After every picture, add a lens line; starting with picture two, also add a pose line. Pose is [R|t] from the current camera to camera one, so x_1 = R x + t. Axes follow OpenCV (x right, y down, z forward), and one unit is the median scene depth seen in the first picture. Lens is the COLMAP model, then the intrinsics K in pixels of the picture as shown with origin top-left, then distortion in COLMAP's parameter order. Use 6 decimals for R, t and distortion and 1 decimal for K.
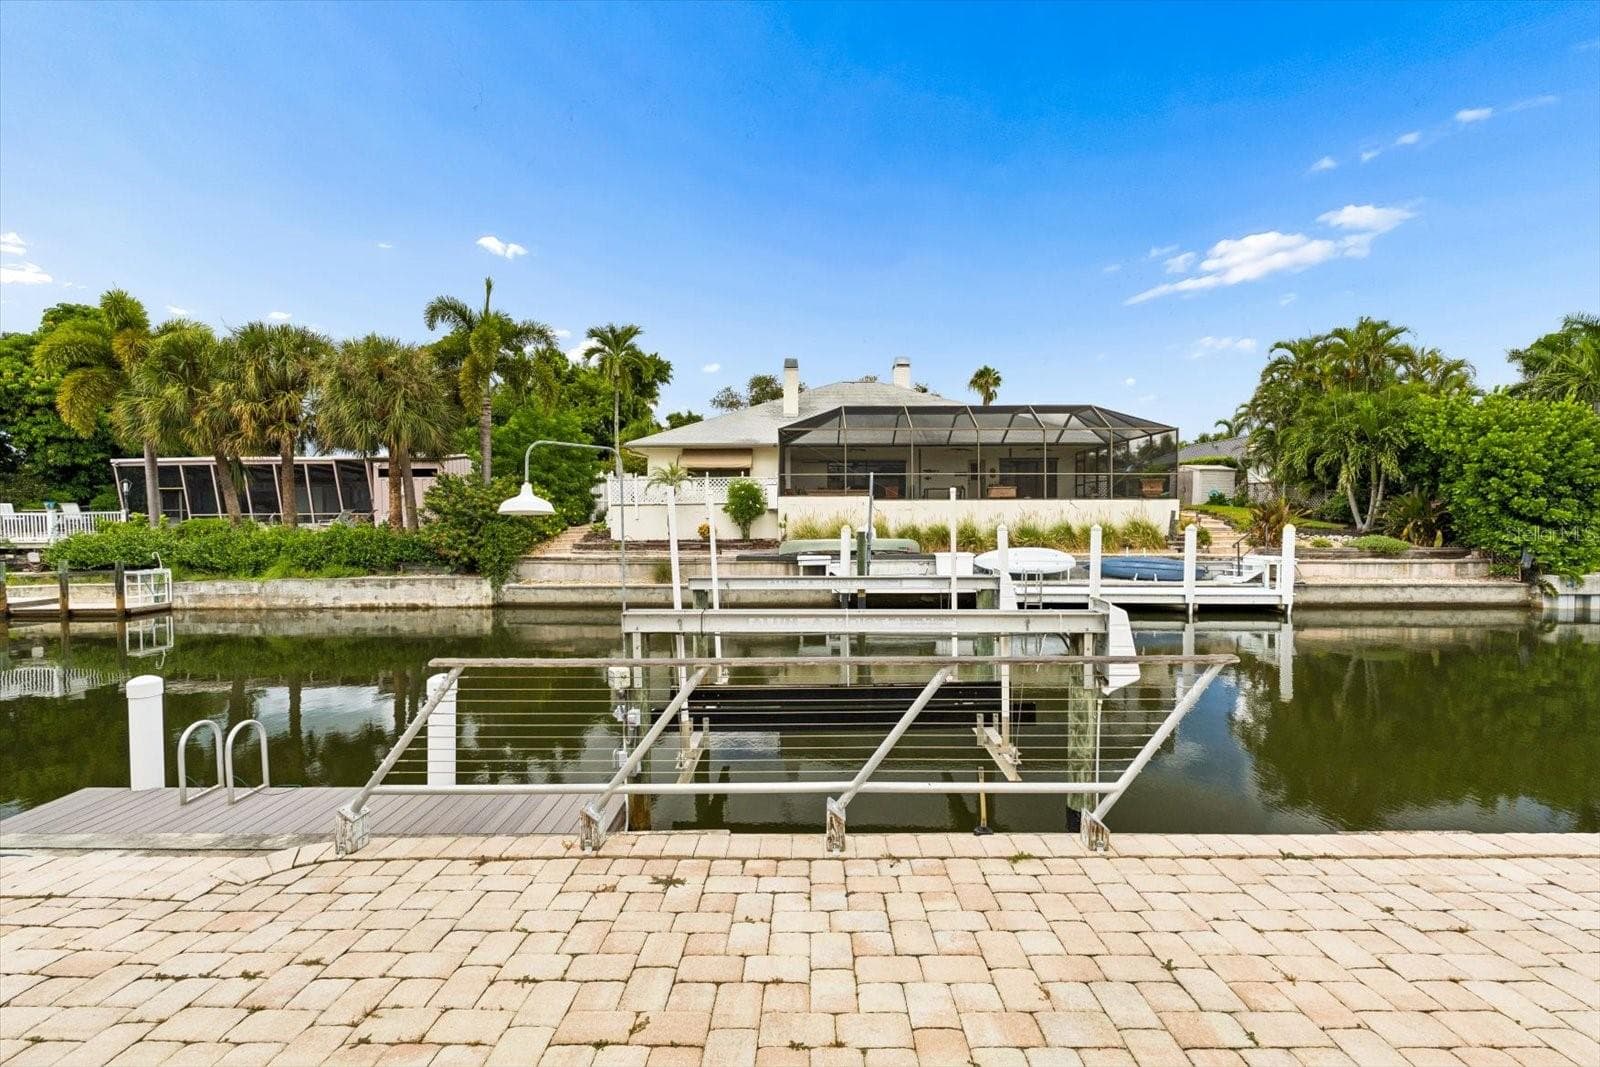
lens RADIAL K [[699.9, 0, 816.0], [0, 699.9, 554.0], [0, 0, 1]] dist [-0.003301, -0.000466]
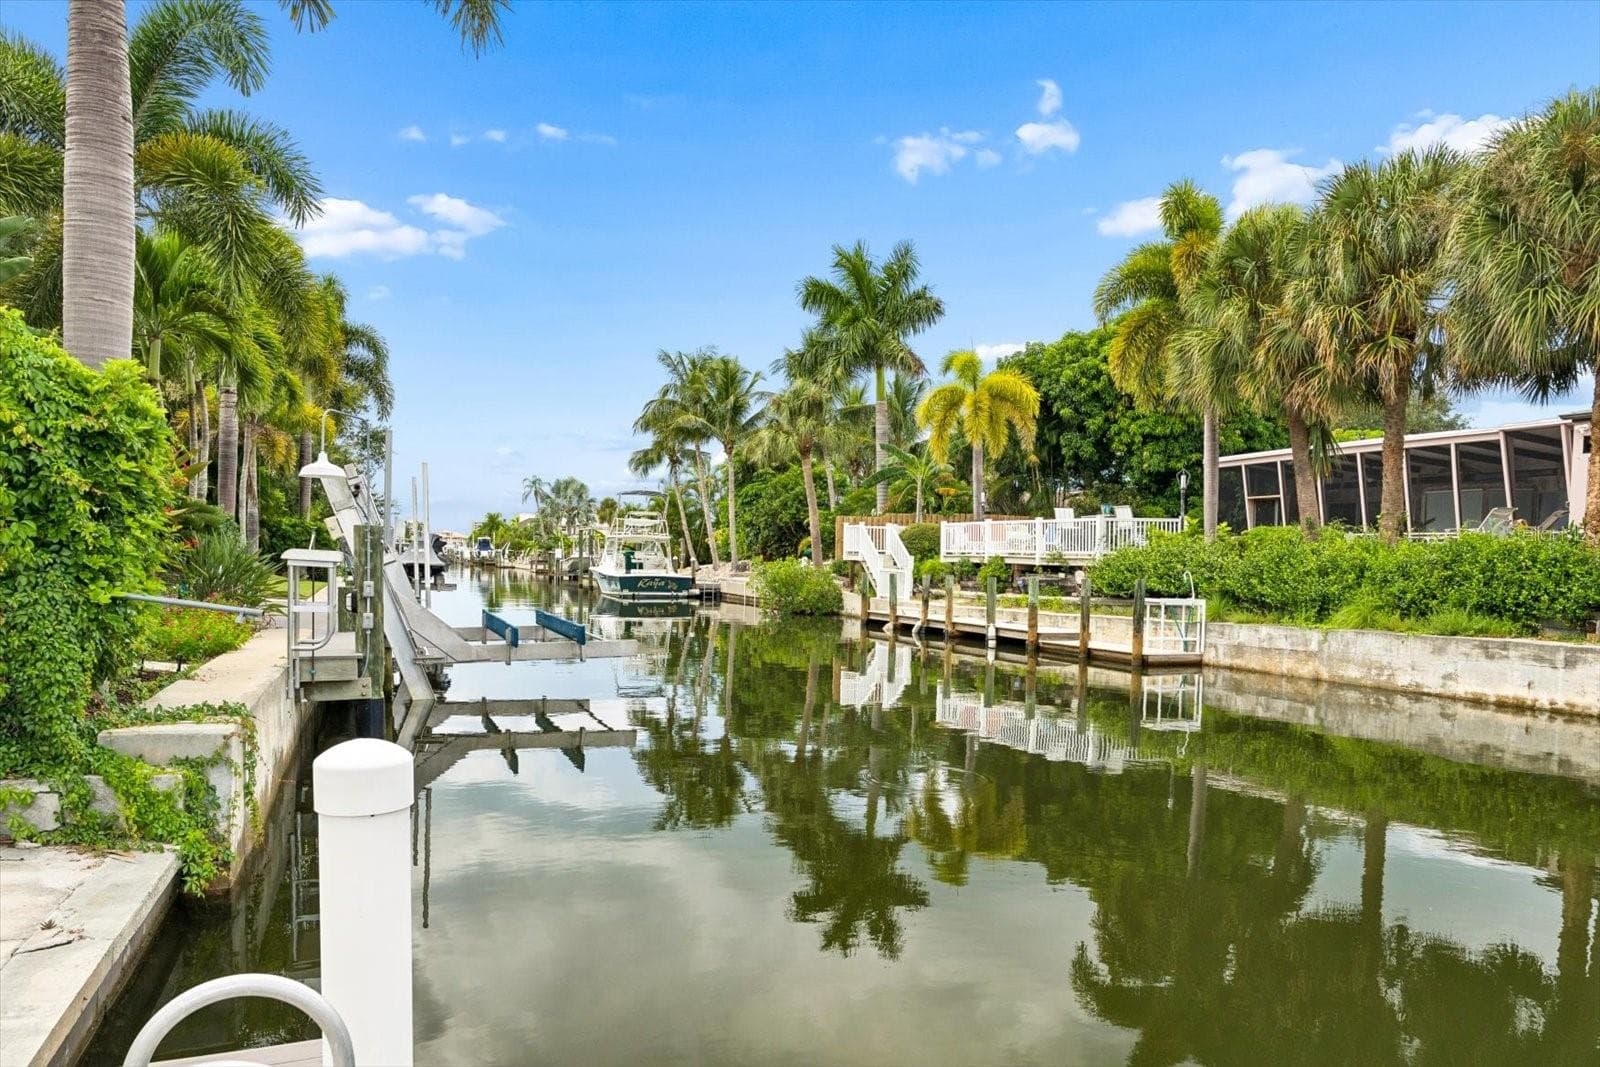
lens RADIAL K [[1095.9, 0, 785.4], [0, 1095.9, 599.7], [0, 0, 1]] dist [0.004551, -0.000599]
pose [[0.356717, 0.046373, -0.933061, -0.139074], [-0.073179, 0.997085, 0.021579, 0.027023], [0.931342, 0.060583, 0.359071, 0.290026]]
